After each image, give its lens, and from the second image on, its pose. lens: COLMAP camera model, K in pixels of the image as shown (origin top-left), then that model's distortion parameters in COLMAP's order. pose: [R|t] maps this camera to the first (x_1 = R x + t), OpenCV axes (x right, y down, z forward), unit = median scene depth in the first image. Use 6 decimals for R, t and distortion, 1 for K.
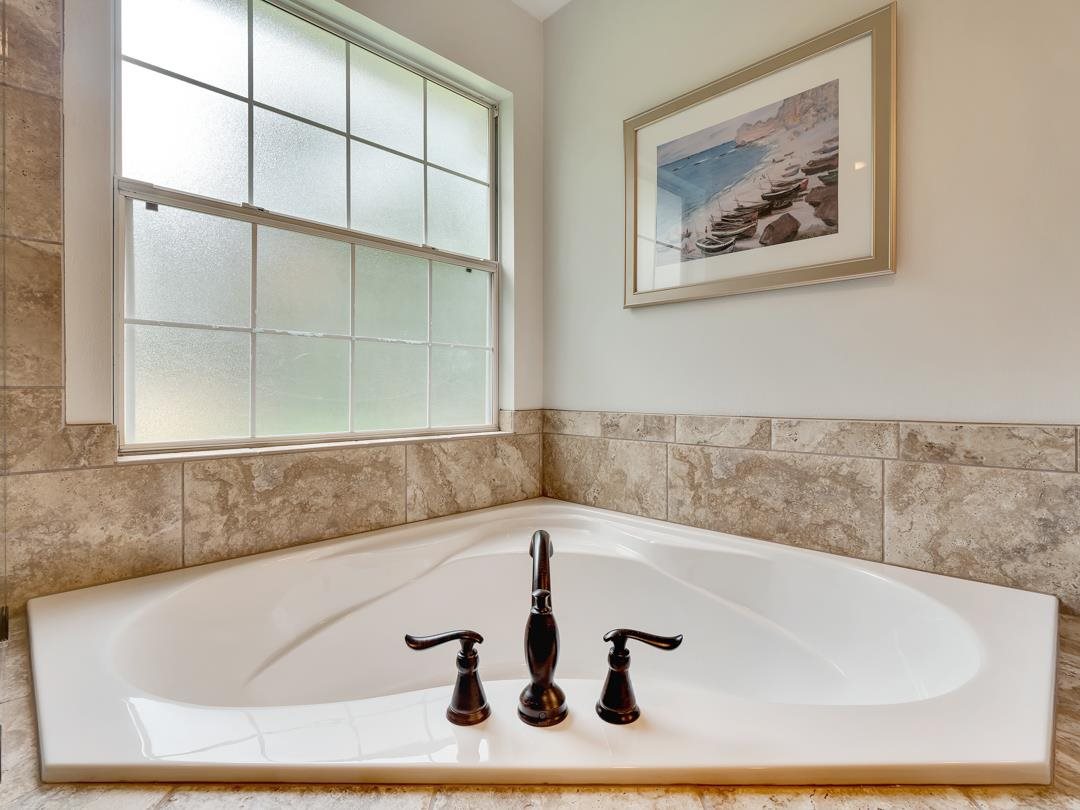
lens RADIAL K [[530.8, 0, 542.1], [0, 530.8, 392.0], [0, 0, 1]] dist [0.003697, -0.001924]
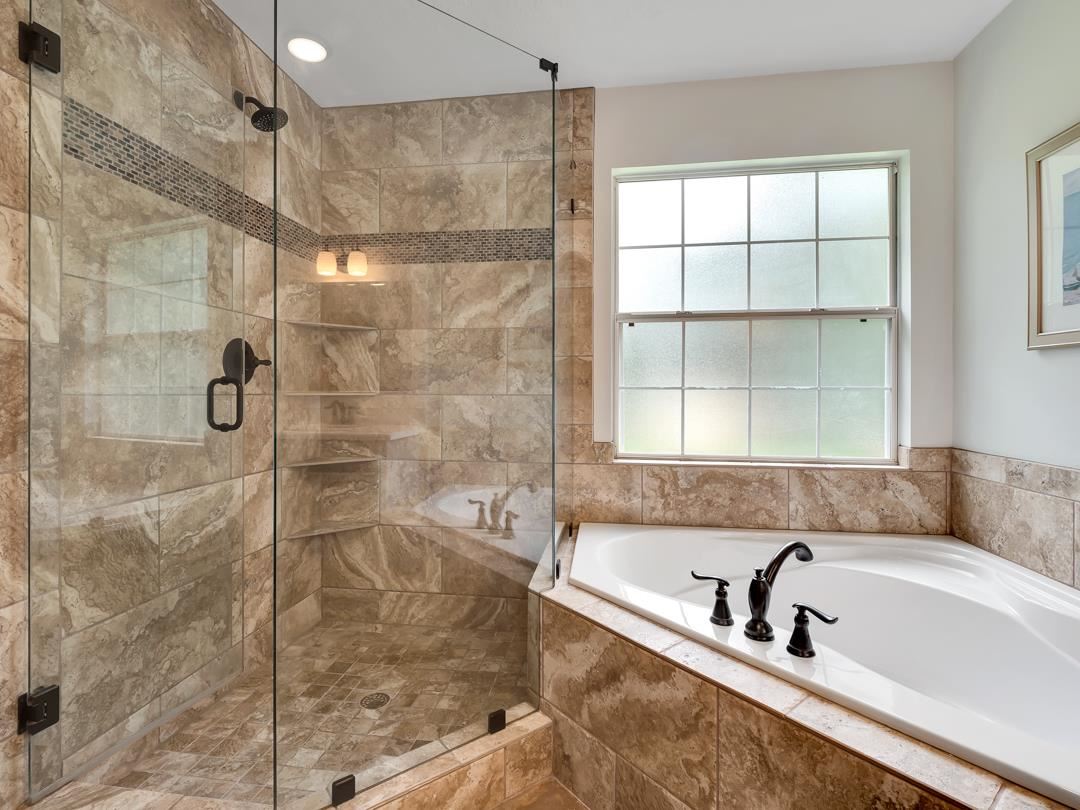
lens RADIAL K [[530.8, 0, 539.9], [0, 530.8, 397.5], [0, 0, 1]] dist [0.003697, -0.001924]
pose [[0.604376, 0.009349, -0.796644, 0.405962], [-0.004056, 0.999954, 0.008658, -0.084424], [0.796689, -0.002002, 0.604387, -0.271200]]
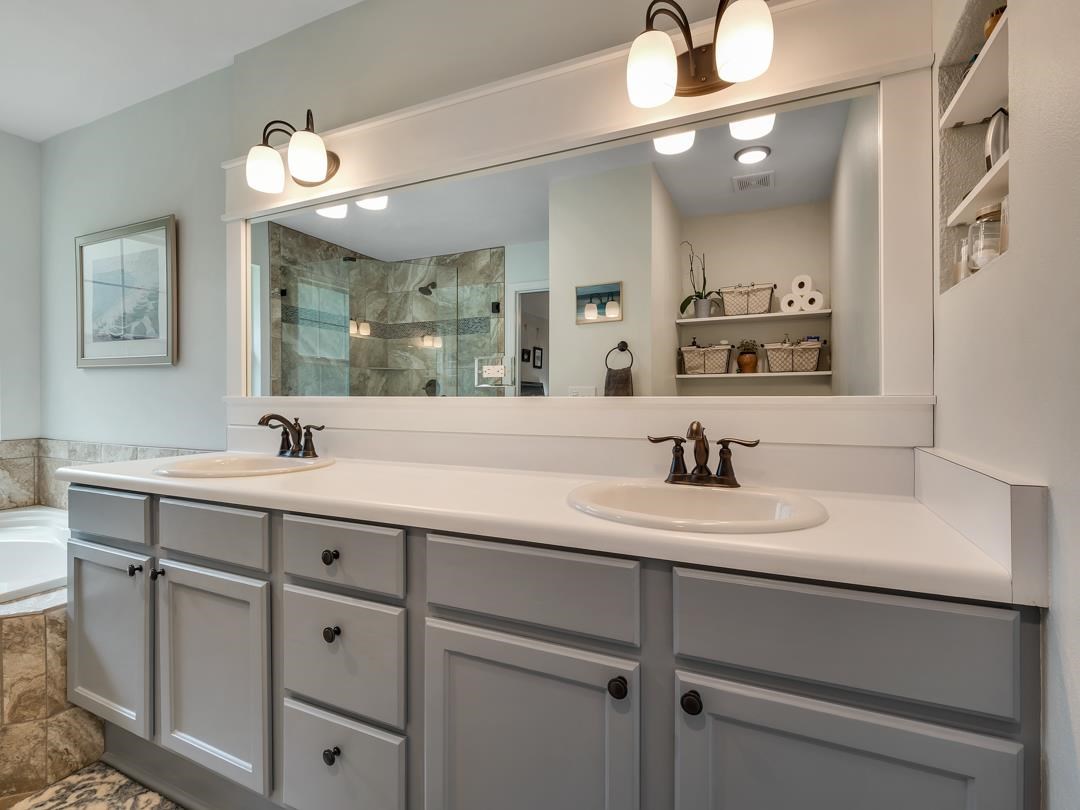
lens RADIAL K [[530.8, 0, 542.0], [0, 530.8, 401.8], [0, 0, 1]] dist [0.003697, -0.001924]
pose [[0.941557, 0.000551, 0.336853, 0.905090], [-0.002196, 0.999987, 0.004503, -0.083073], [-0.336846, -0.004980, 0.941546, -0.816100]]
